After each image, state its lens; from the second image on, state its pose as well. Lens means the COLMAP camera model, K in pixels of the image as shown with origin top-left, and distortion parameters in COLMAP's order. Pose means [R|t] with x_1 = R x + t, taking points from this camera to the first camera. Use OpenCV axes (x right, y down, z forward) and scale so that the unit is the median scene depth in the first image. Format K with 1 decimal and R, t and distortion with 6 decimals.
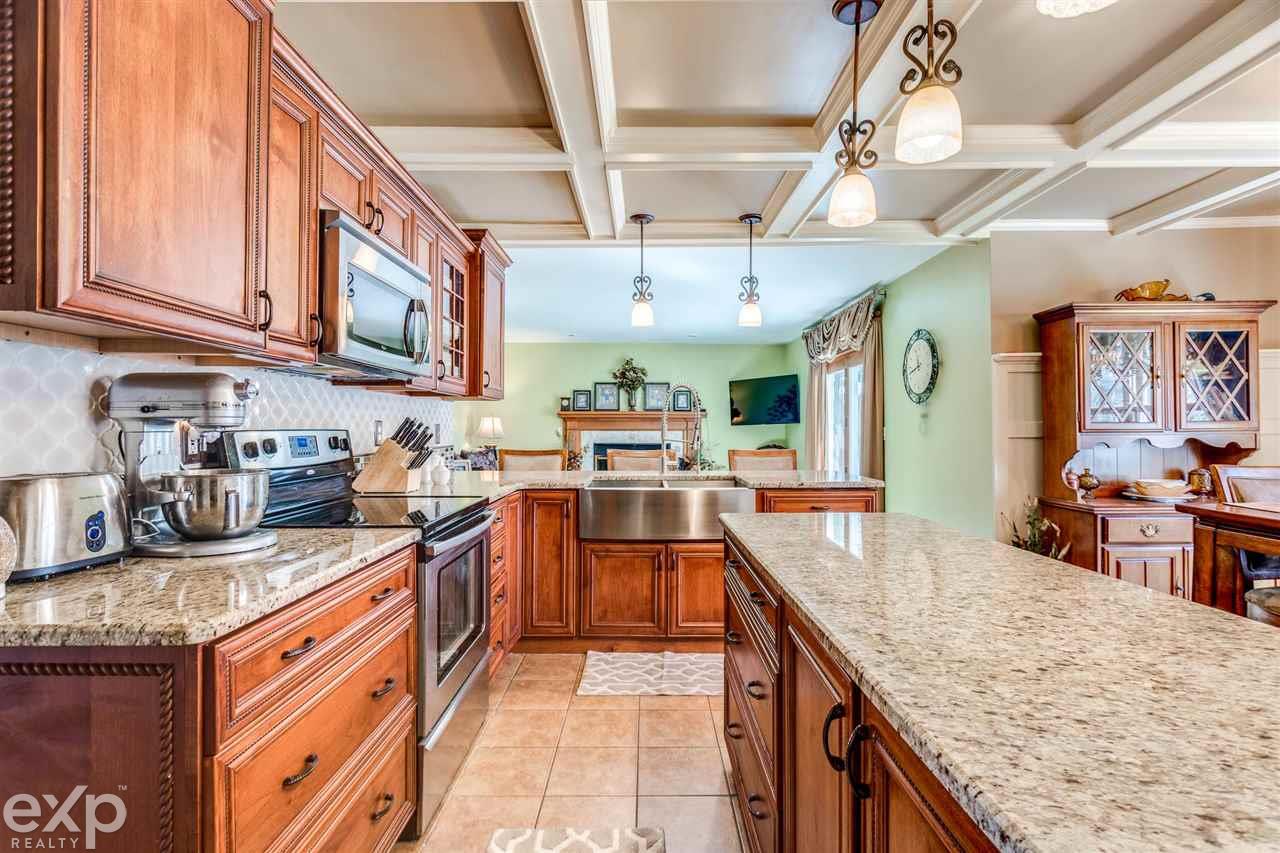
lens RADIAL K [[616.5, 0, 637.4], [0, 616.5, 426.4], [0, 0, 1]] dist [0.002136, 0.000881]
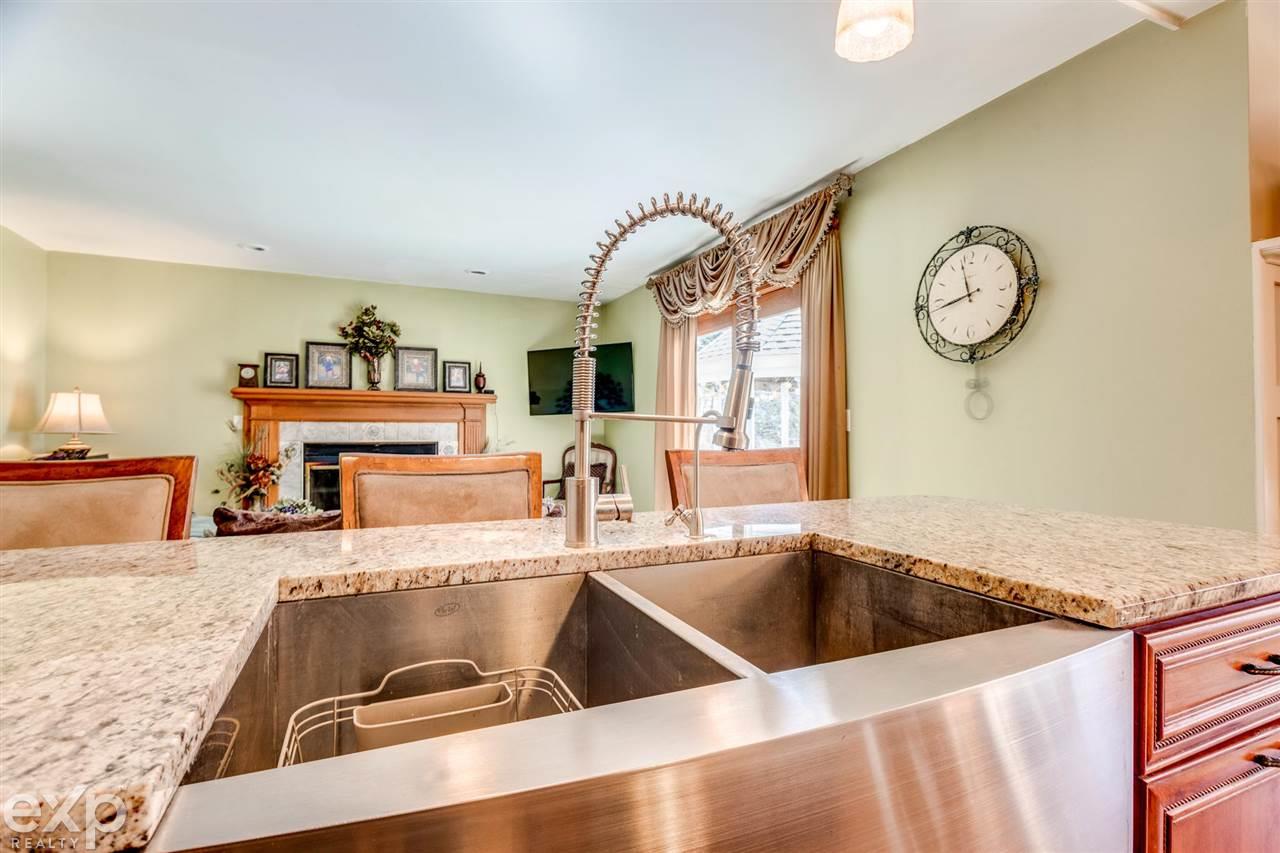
lens RADIAL K [[616.5, 0, 638.3], [0, 616.5, 426.6], [0, 0, 1]] dist [0.002136, 0.000881]
pose [[0.912026, 0.003500, 0.410118, -0.020547], [-0.003249, 0.999994, -0.001309, 0.011324], [-0.410120, -0.000138, 0.912031, 0.322676]]
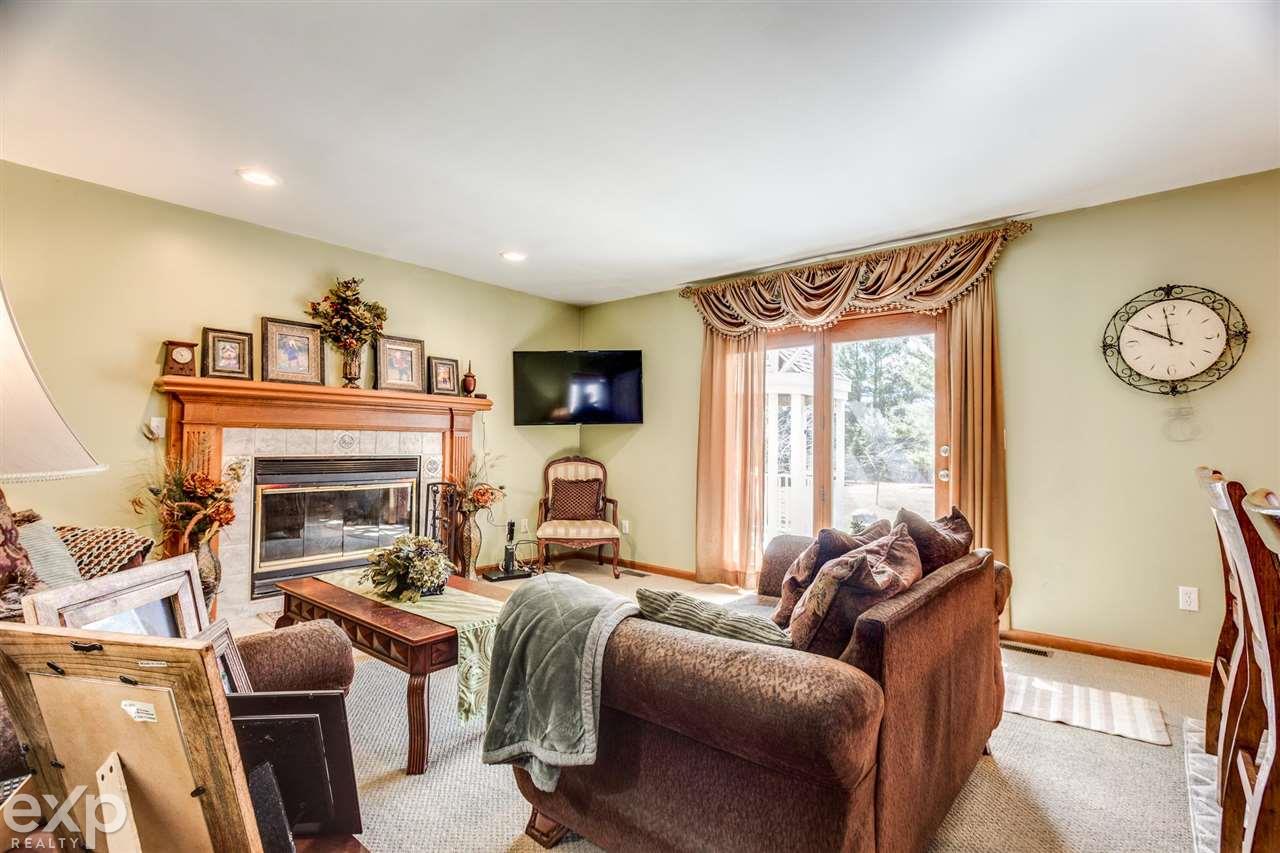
lens RADIAL K [[616.5, 0, 636.0], [0, 616.5, 419.2], [0, 0, 1]] dist [0.002136, 0.000881]
pose [[0.653743, 0.037984, 0.755763, -0.224455], [-0.016600, 0.999219, -0.035860, 0.011931], [-0.756534, 0.010897, 0.653863, 0.521462]]
